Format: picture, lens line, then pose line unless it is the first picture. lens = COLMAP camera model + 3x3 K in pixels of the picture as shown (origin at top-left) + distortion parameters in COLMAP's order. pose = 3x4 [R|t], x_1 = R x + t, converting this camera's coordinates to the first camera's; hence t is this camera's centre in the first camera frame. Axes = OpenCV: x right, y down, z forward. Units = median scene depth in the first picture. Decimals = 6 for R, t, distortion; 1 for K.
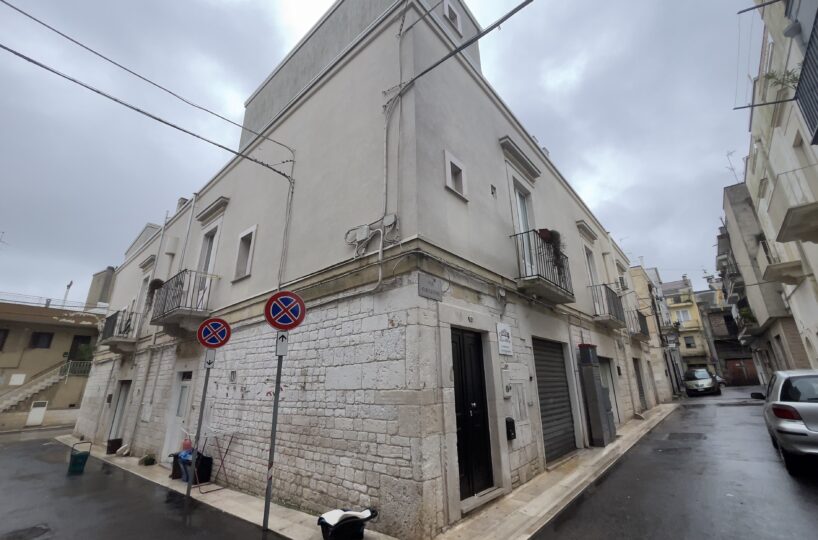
lens RADIAL K [[347.5, 0, 404.3], [0, 347.5, 266.6], [0, 0, 1]] dist [-0.002162, -0.000957]
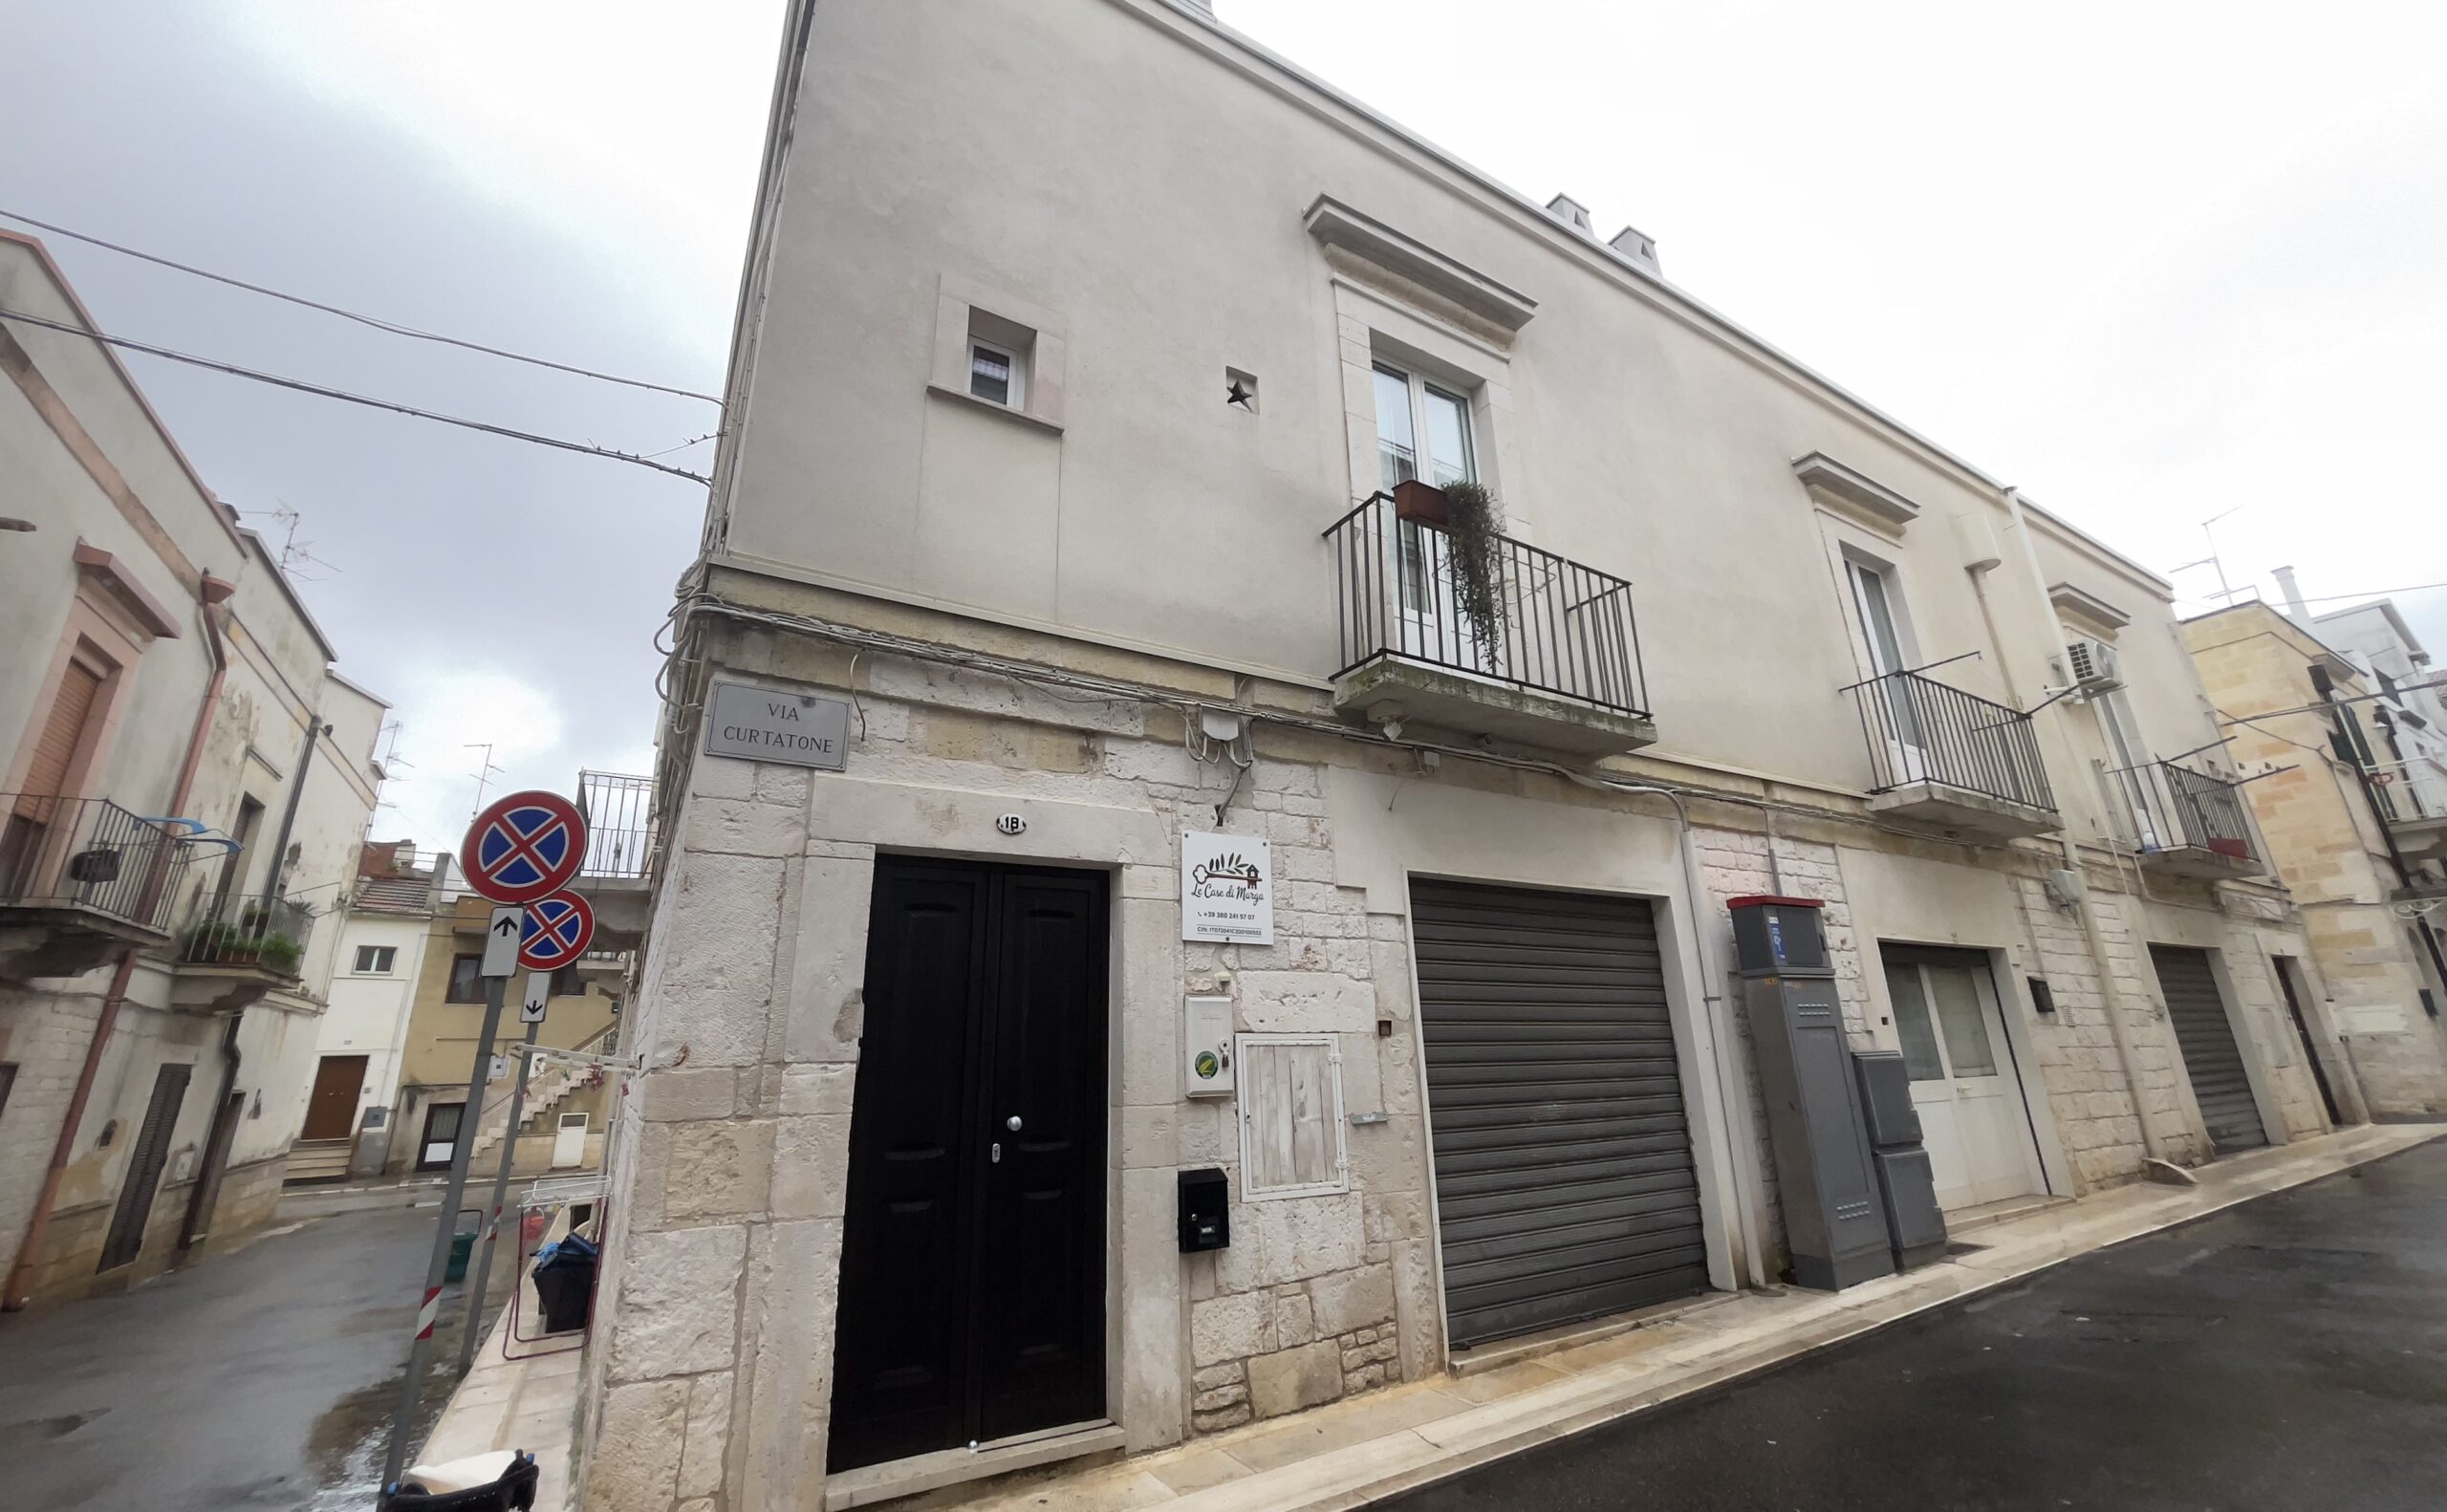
lens RADIAL K [[967.5, 0, 1212.3], [0, 967.5, 751.8], [0, 0, 1]] dist [0.000560, 0.000290]
pose [[0.948385, -0.109952, -0.297449, 0.475849], [0.113791, 0.993495, -0.004432, 0.091108], [0.296002, -0.029644, 0.954727, 0.230747]]
